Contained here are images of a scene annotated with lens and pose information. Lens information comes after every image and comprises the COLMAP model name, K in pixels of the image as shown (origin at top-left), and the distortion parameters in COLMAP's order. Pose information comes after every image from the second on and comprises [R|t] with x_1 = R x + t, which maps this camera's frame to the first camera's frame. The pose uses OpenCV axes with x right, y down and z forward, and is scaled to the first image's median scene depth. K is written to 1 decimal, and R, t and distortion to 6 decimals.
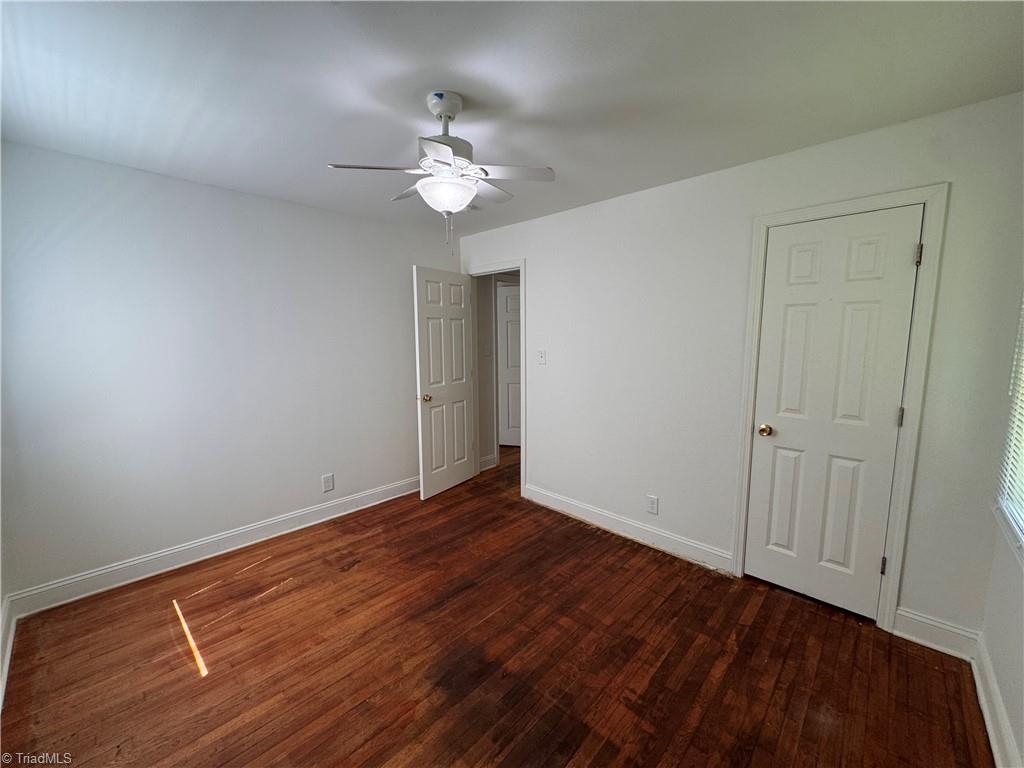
lens RADIAL K [[407.7, 0, 510.6], [0, 407.7, 383.5], [0, 0, 1]] dist [-0.003319, 0.000407]
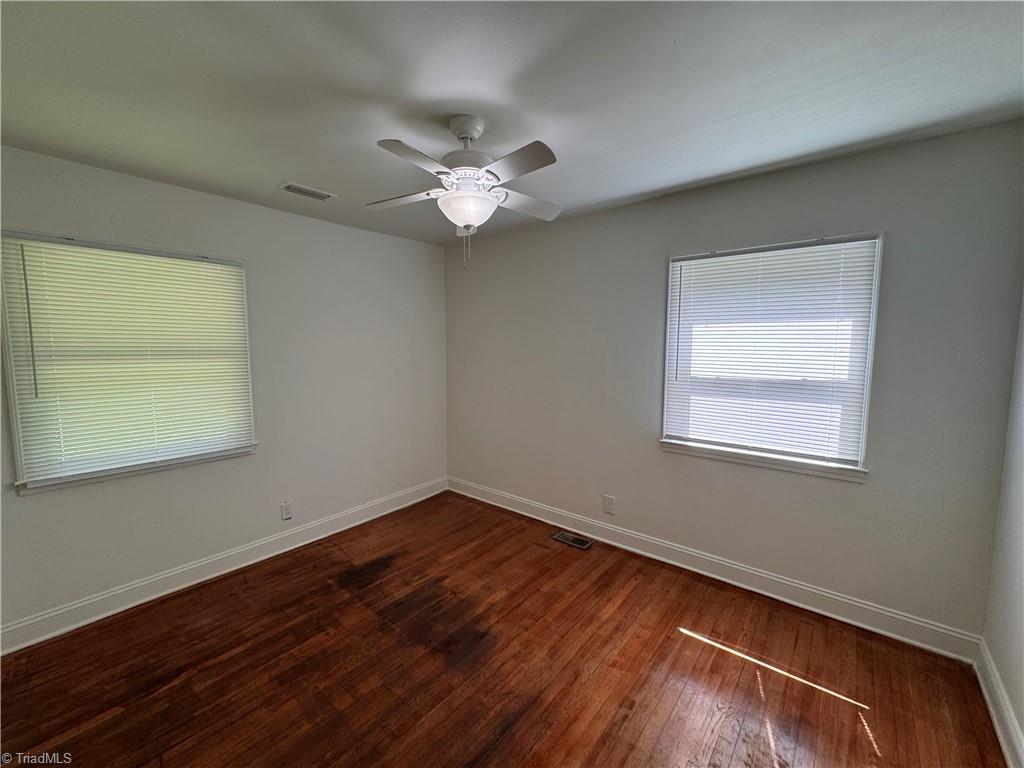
lens RADIAL K [[407.7, 0, 510.6], [0, 407.7, 383.5], [0, 0, 1]] dist [-0.003319, 0.000407]
pose [[-0.998212, 0.011319, -0.058685, -0.182695], [-0.001736, 0.976000, 0.217765, -0.248610], [0.059741, 0.217478, -0.974235, 1.931761]]
